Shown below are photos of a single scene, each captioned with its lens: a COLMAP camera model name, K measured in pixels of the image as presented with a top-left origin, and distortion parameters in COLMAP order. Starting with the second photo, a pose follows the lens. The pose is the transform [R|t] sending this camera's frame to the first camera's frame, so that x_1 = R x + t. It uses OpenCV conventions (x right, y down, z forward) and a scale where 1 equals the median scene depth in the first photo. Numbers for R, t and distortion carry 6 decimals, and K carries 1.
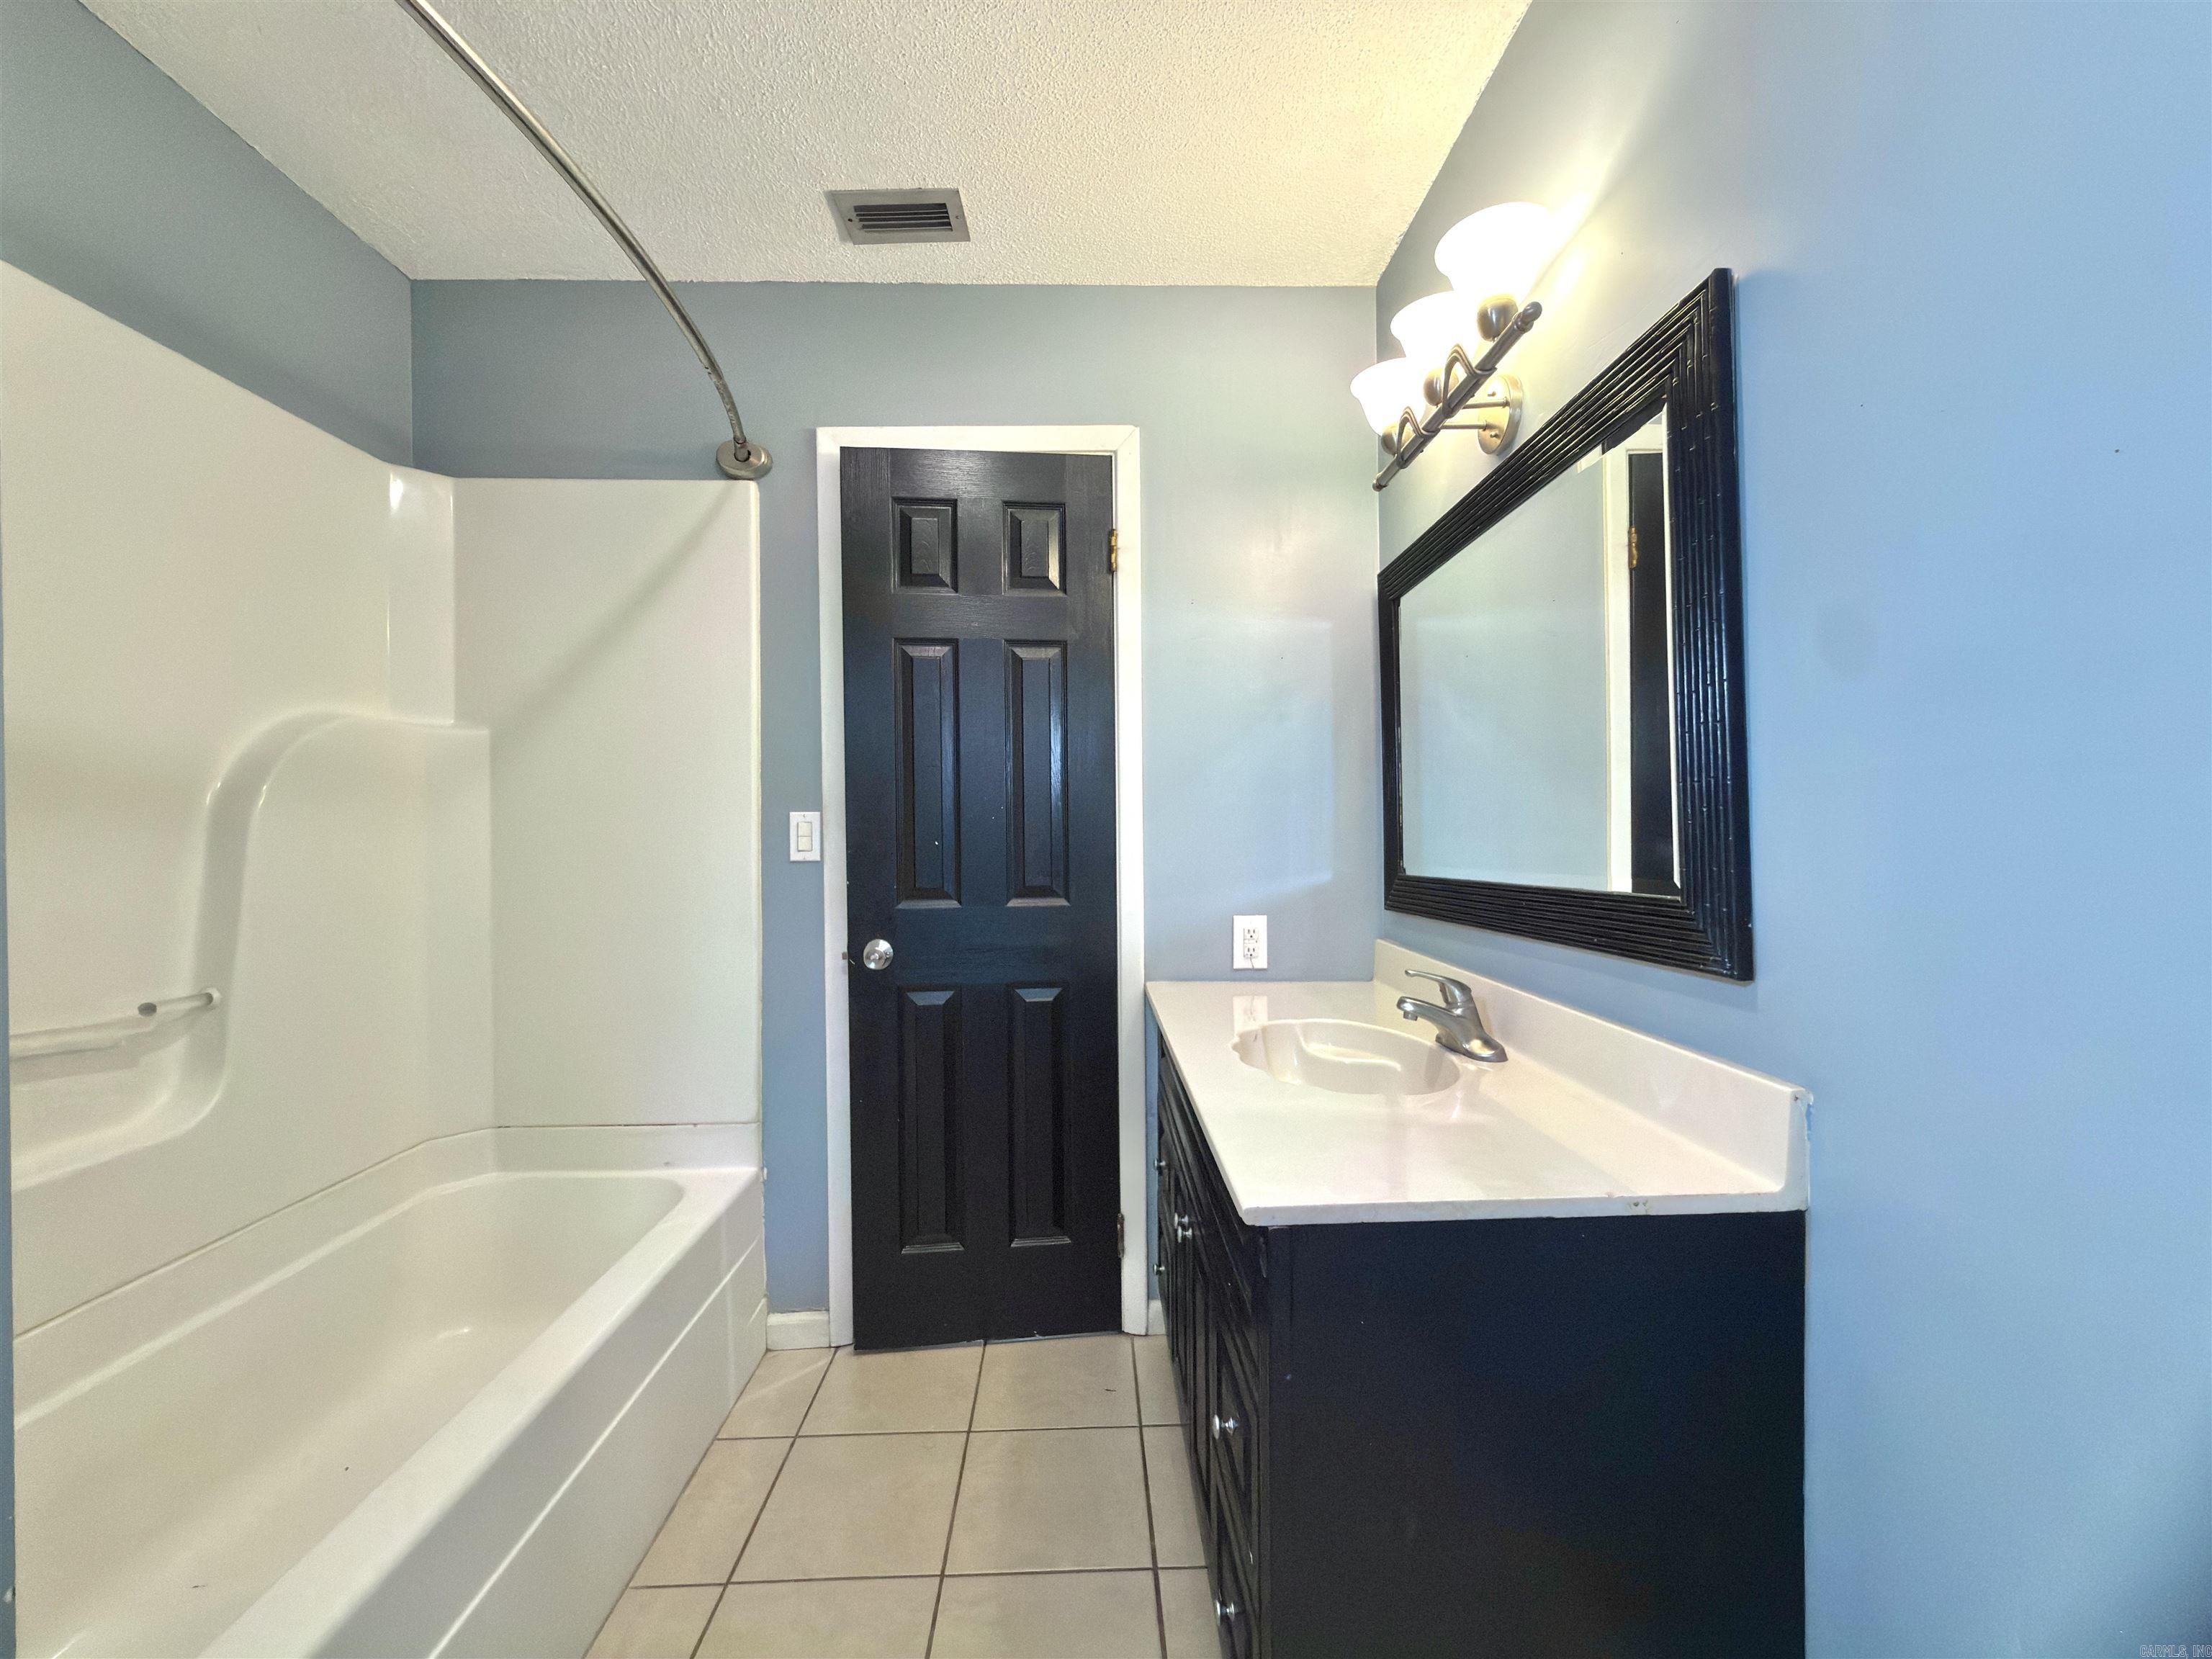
lens RADIAL K [[880.3, 0, 1106.0], [0, 880.3, 829.5], [0, 0, 1]] dist [0.002233, 0.000310]
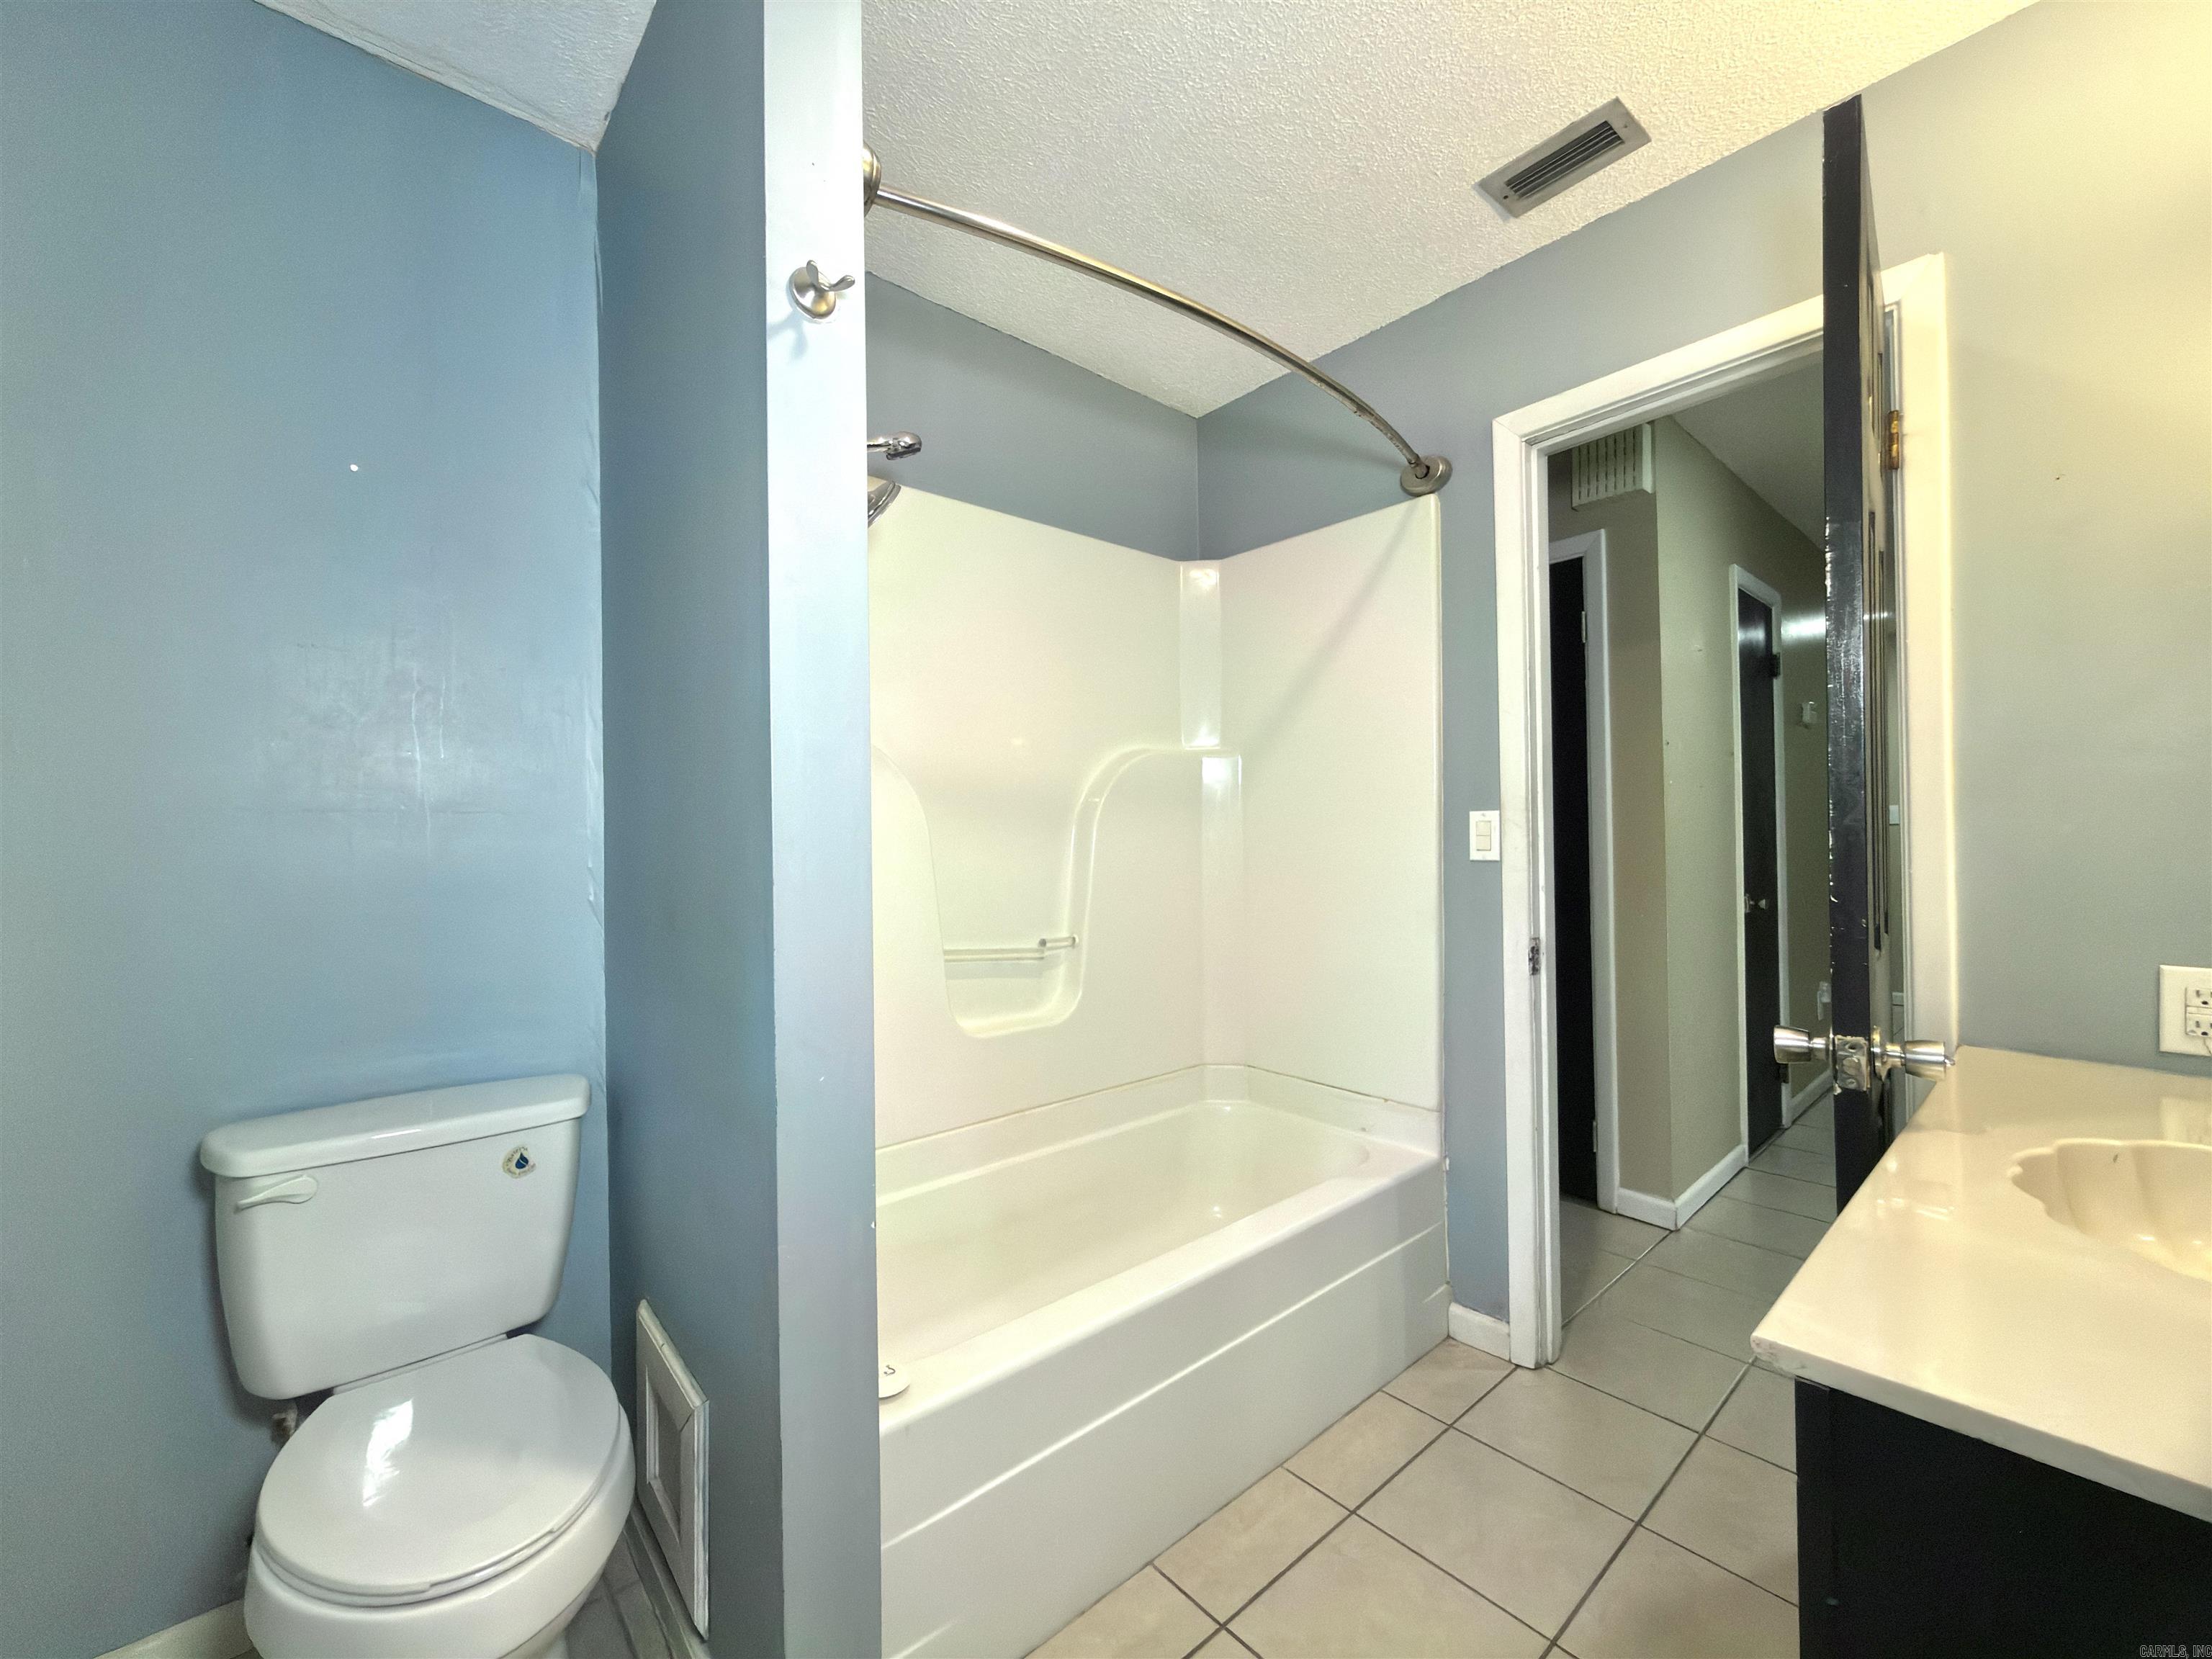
lens RADIAL K [[880.3, 0, 1106.0], [0, 880.3, 829.5], [0, 0, 1]] dist [0.002233, 0.000310]
pose [[0.642589, -0.004924, -0.766195, 0.147507], [0.005420, 0.999984, -0.001881, 0.000560], [0.766192, -0.002945, 0.642605, 0.037287]]
